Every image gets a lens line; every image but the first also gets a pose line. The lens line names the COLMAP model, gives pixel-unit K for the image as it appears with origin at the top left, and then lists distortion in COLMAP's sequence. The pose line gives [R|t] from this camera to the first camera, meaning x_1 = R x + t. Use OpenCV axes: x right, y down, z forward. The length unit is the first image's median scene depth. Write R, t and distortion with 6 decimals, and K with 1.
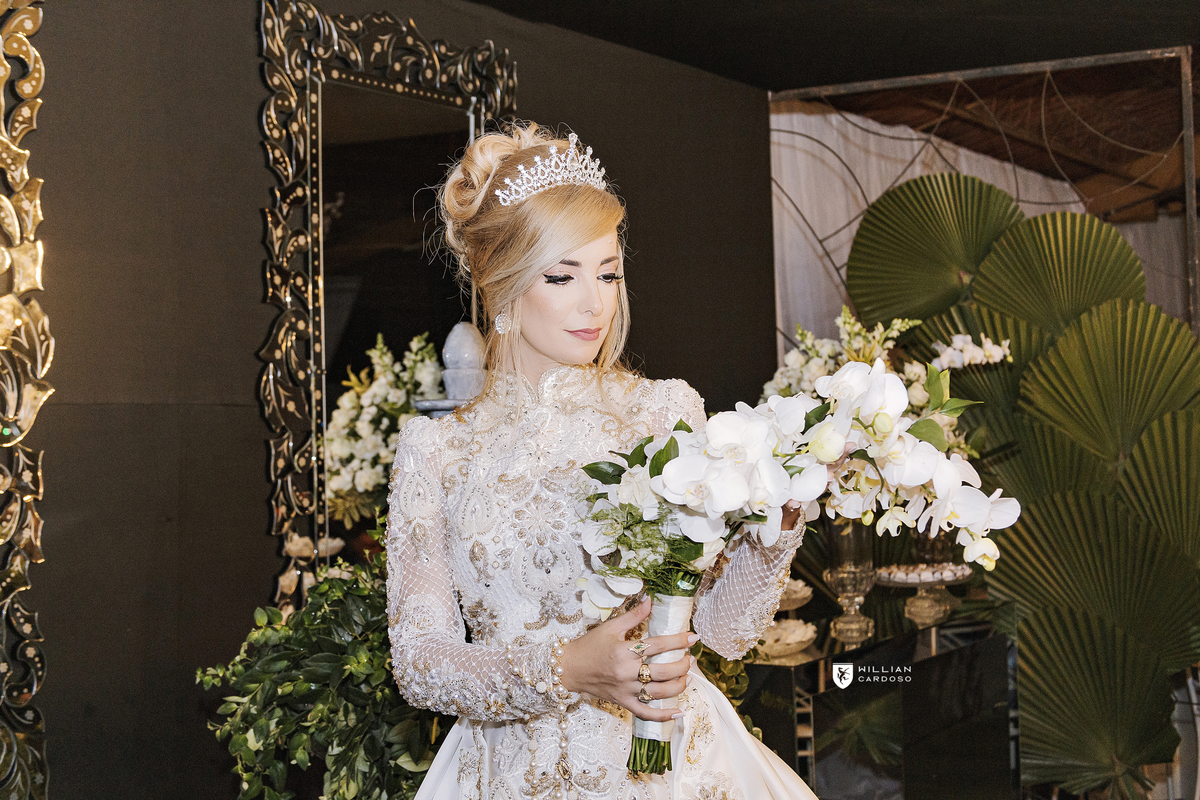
lens RADIAL K [[1588.4, 0, 603.2], [0, 1588.4, 428.2], [0, 0, 1]] dist [-0.015402, 0.060198]
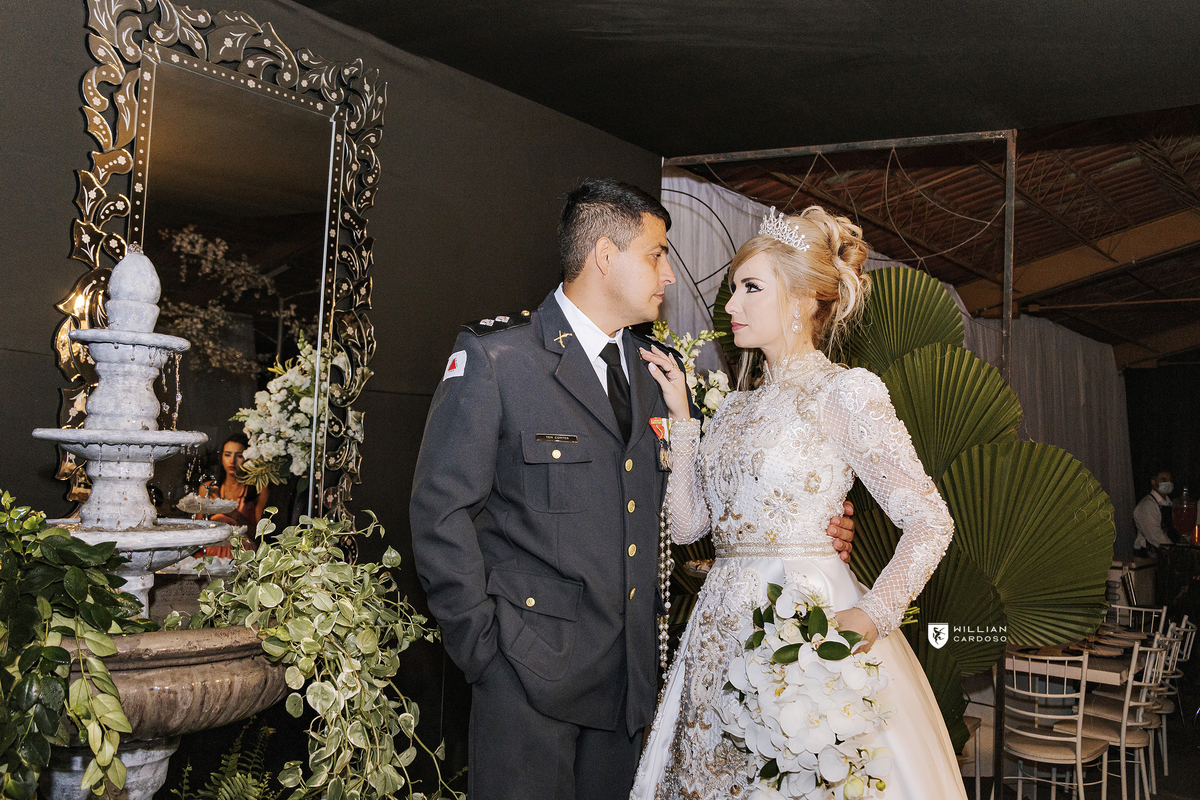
lens RADIAL K [[1072.2, 0, 606.1], [0, 1072.2, 420.7], [0, 0, 1]] dist [0.007805, 0.007702]
pose [[0.996070, 0.071685, -0.052019, 0.135390], [-0.073527, 0.996699, -0.034418, 0.019339], [0.049380, 0.038107, 0.998053, 0.226182]]
